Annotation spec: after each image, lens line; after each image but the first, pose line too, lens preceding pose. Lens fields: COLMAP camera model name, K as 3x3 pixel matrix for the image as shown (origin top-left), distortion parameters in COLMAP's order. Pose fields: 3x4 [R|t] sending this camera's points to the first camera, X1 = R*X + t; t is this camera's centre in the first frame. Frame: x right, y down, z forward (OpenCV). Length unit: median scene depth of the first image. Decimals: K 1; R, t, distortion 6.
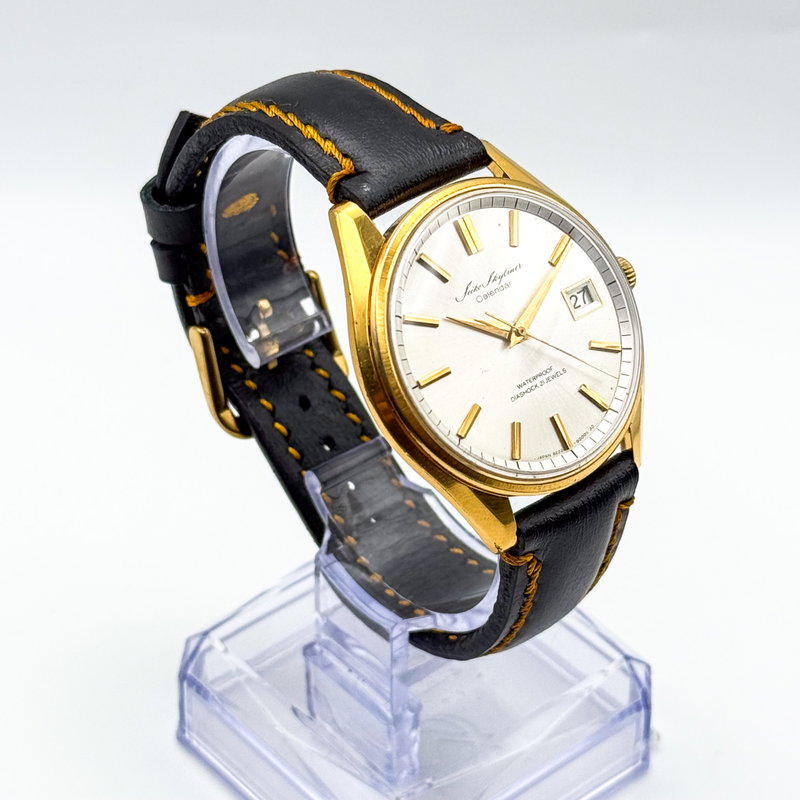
lens RADIAL K [[2430.7, 0, 400.0], [0, 2430.7, 400.0], [0, 0, 1]] dist [0.031652, -1.985741]
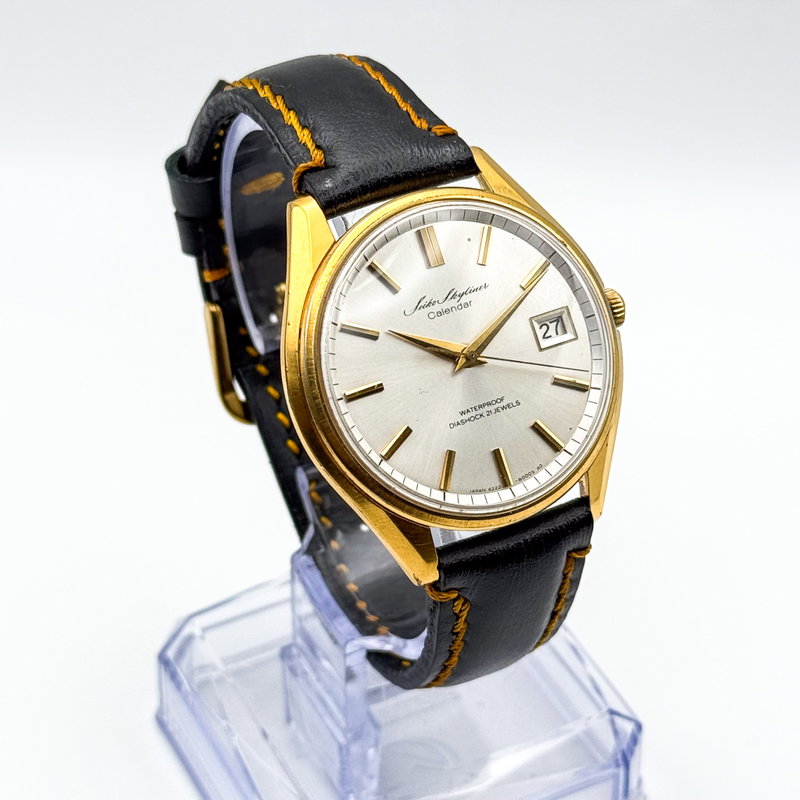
lens RADIAL K [[2430.7, 0, 400.0], [0, 2430.7, 400.0], [0, 0, 1]] dist [0.031652, -1.985741]
pose [[0.974199, 0.136033, -0.180087, 0.188501], [-0.132779, 0.990690, 0.030065, -0.034669], [0.182500, -0.005377, 0.983191, 0.070595]]
